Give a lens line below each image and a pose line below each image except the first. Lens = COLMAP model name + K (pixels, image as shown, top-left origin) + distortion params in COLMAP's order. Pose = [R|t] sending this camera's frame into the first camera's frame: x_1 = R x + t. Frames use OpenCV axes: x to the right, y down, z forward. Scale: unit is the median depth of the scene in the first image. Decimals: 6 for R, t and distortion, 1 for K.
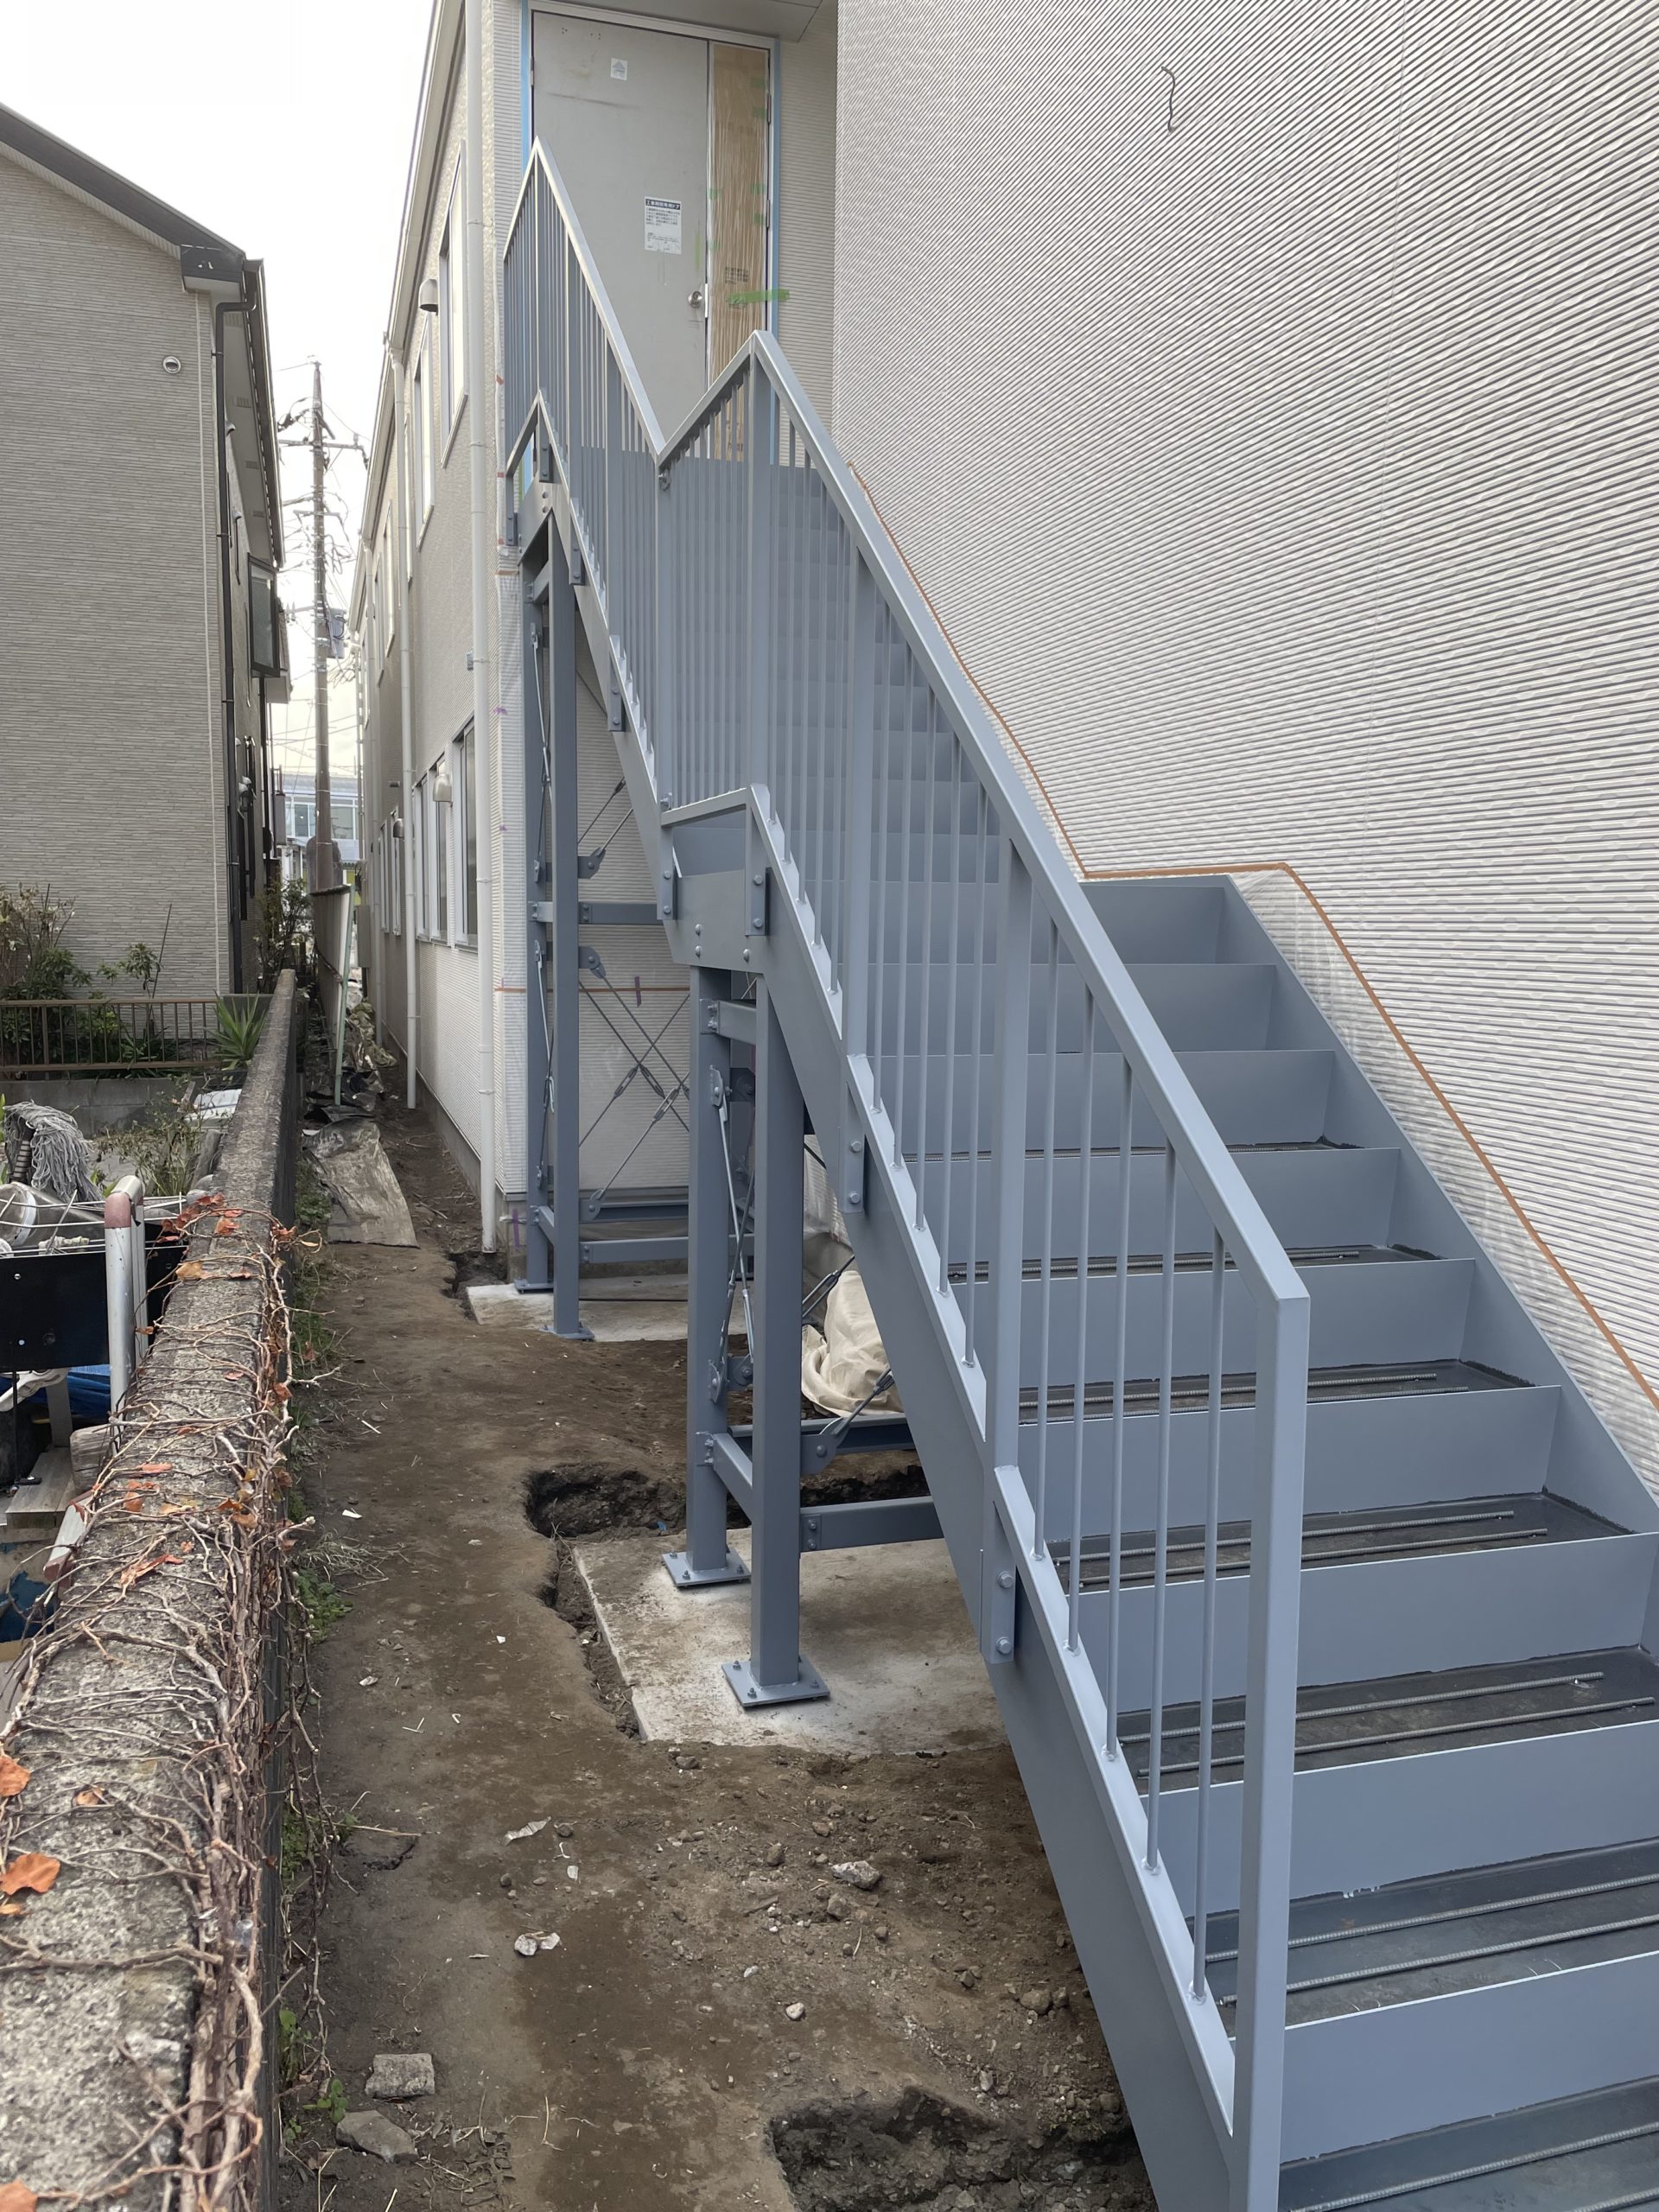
lens RADIAL K [[1717.1, 0, 829.5], [0, 1717.1, 1106.0], [0, 0, 1]] dist [0.074967, -0.094988]
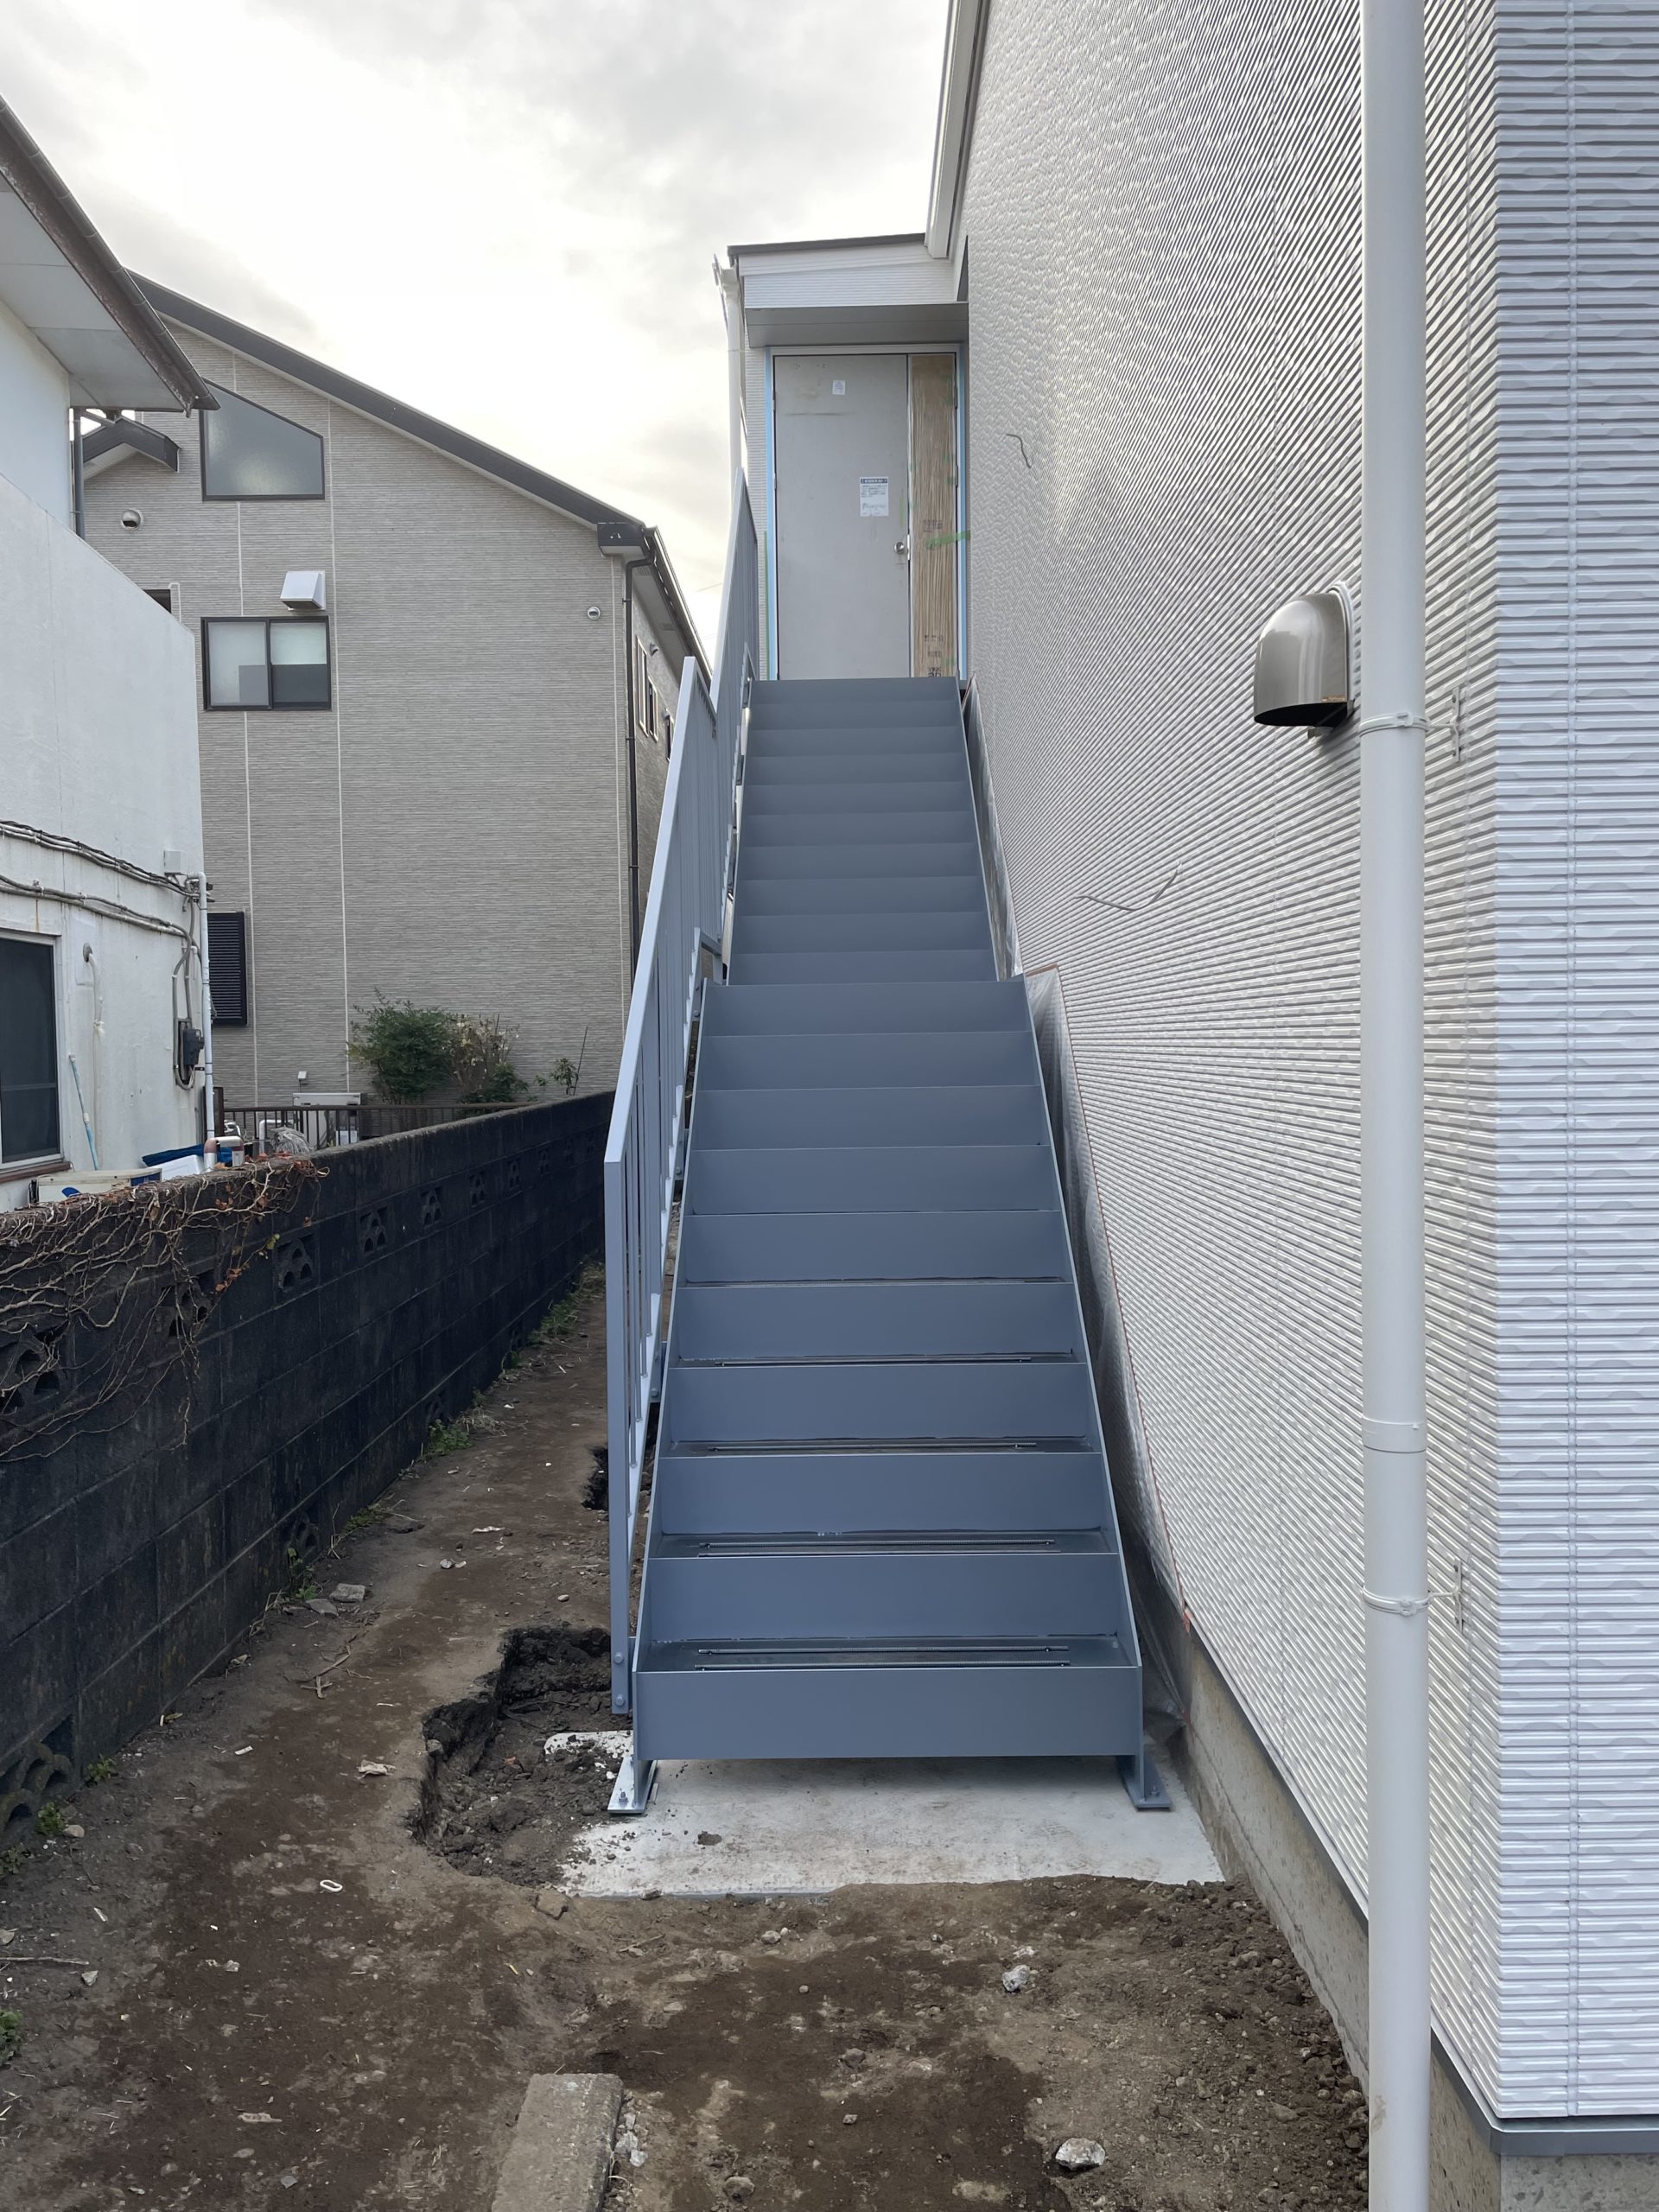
lens RADIAL K [[1717.1, 0, 829.5], [0, 1717.1, 1106.0], [0, 0, 1]] dist [0.074967, -0.094988]
pose [[0.953141, -0.015935, -0.302106, 0.176295], [-0.004803, 0.997689, -0.067777, 0.027358], [0.302488, 0.066052, 0.950862, -0.148894]]
